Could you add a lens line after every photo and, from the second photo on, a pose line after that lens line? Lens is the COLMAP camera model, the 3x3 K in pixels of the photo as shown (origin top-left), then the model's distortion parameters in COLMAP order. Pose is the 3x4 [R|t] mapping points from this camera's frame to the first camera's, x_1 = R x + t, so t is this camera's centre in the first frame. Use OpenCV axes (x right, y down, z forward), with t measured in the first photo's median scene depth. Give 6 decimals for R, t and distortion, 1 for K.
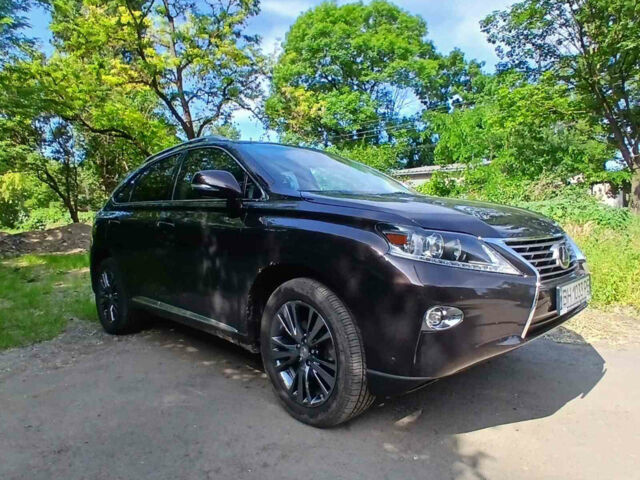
lens RADIAL K [[419.4, 0, 324.9], [0, 419.4, 242.5], [0, 0, 1]] dist [0.001256, -0.039757]
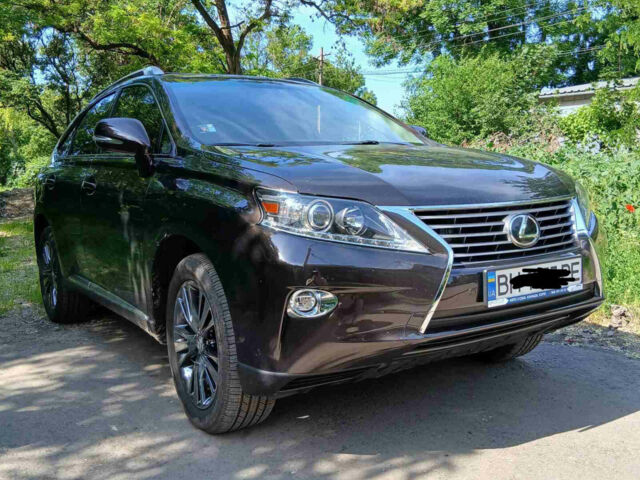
lens RADIAL K [[636.3, 0, 316.7], [0, 636.3, 241.0], [0, 0, 1]] dist [0.129599, -0.222848]
pose [[0.979315, 0.014839, -0.201799, 0.037238], [-0.003808, 0.998482, 0.054943, -0.000833], [0.202308, -0.053038, 0.977885, -0.015010]]
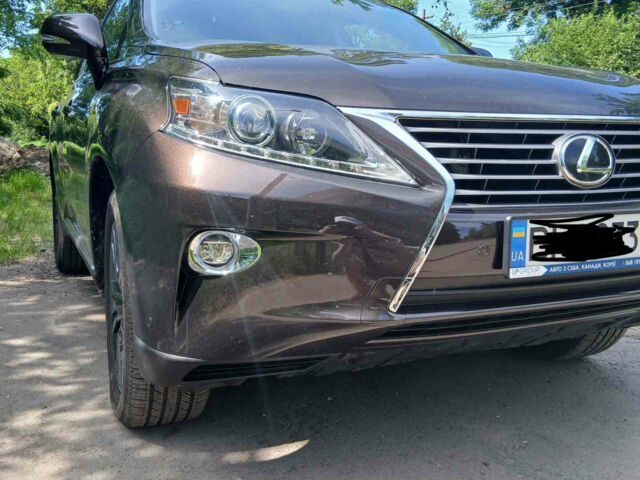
lens RADIAL K [[637.9, 0, 313.6], [0, 637.9, 240.1], [0, 0, 1]] dist [0.134233, -0.252502]
pose [[0.935198, 0.079535, -0.345078, 0.045685], [-0.046958, 0.993699, 0.101770, 0.005067], [0.350998, -0.078970, 0.933040, 0.019252]]
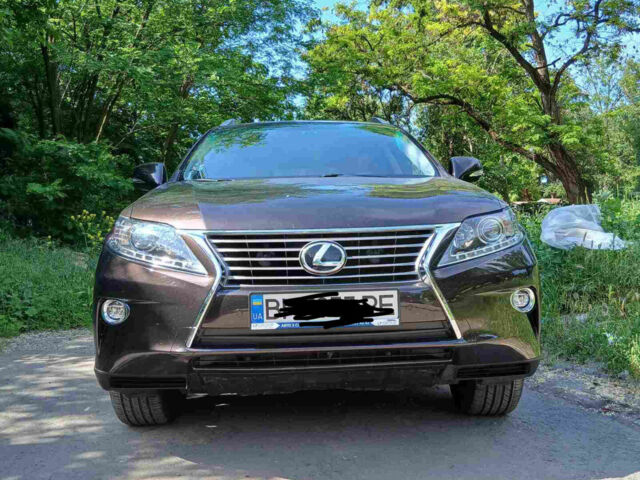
lens RADIAL K [[636.3, 0, 316.7], [0, 636.3, 241.0], [0, 0, 1]] dist [0.129599, -0.222848]
pose [[0.736358, 0.018130, -0.676350, 0.109994], [-0.029579, 0.999548, -0.005409, 0.000779], [0.675946, 0.023988, 0.736561, 0.015090]]
